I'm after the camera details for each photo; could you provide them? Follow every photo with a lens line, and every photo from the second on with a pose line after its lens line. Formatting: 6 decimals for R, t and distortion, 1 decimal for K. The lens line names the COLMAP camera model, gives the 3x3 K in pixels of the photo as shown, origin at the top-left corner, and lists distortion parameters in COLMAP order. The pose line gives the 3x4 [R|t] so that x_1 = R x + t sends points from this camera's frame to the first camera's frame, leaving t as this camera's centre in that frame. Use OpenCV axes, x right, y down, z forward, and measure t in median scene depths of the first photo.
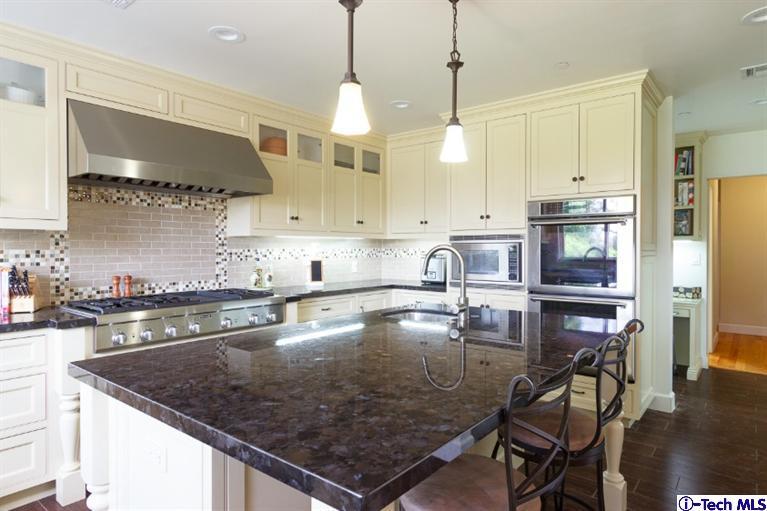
lens RADIAL K [[453.2, 0, 388.9], [0, 453.2, 250.0], [0, 0, 1]] dist [-0.003421, 0.000753]
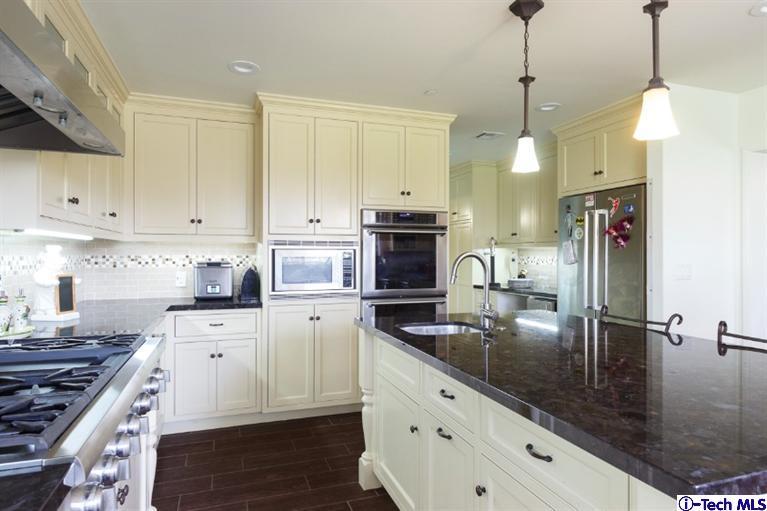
lens RADIAL K [[453.2, 0, 383.1], [0, 453.2, 257.3], [0, 0, 1]] dist [-0.003421, 0.000753]
pose [[0.533244, -0.000180, 0.845962, -0.541546], [0.001161, 0.999999, -0.000520, 0.001655], [-0.845961, 0.001260, 0.533243, 0.432598]]
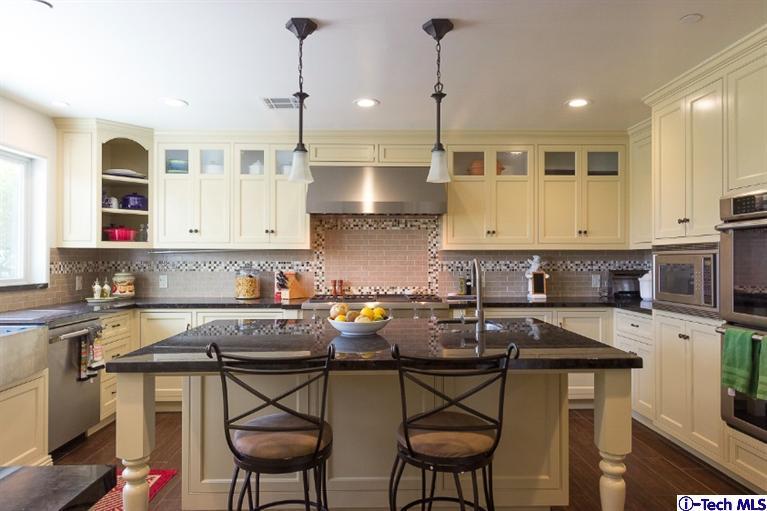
lens RADIAL K [[490.7, 0, 383.2], [0, 490.7, 258.5], [0, 0, 1]] dist [0.002980, 0.000400]
pose [[0.638208, -0.001014, -0.769864, 0.583559], [-0.002351, 0.999992, -0.003267, -0.004810], [0.769861, 0.003895, 0.638200, 0.078096]]
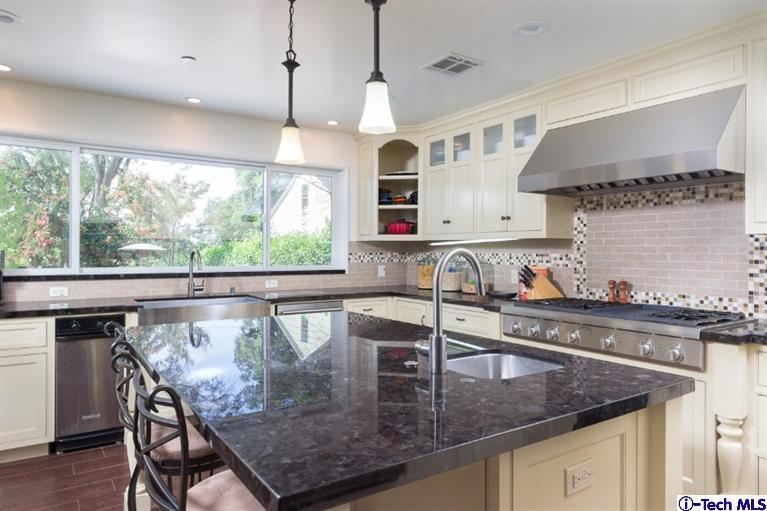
lens RADIAL K [[502.7, 0, 378.3], [0, 502.7, 251.9], [0, 0, 1]] dist [-0.003735, 0.000234]
pose [[-0.301126, 0.000038, -0.953584, 0.548763], [-0.006686, 0.999975, 0.002151, -0.004254], [0.953561, 0.007024, -0.301119, 0.737650]]
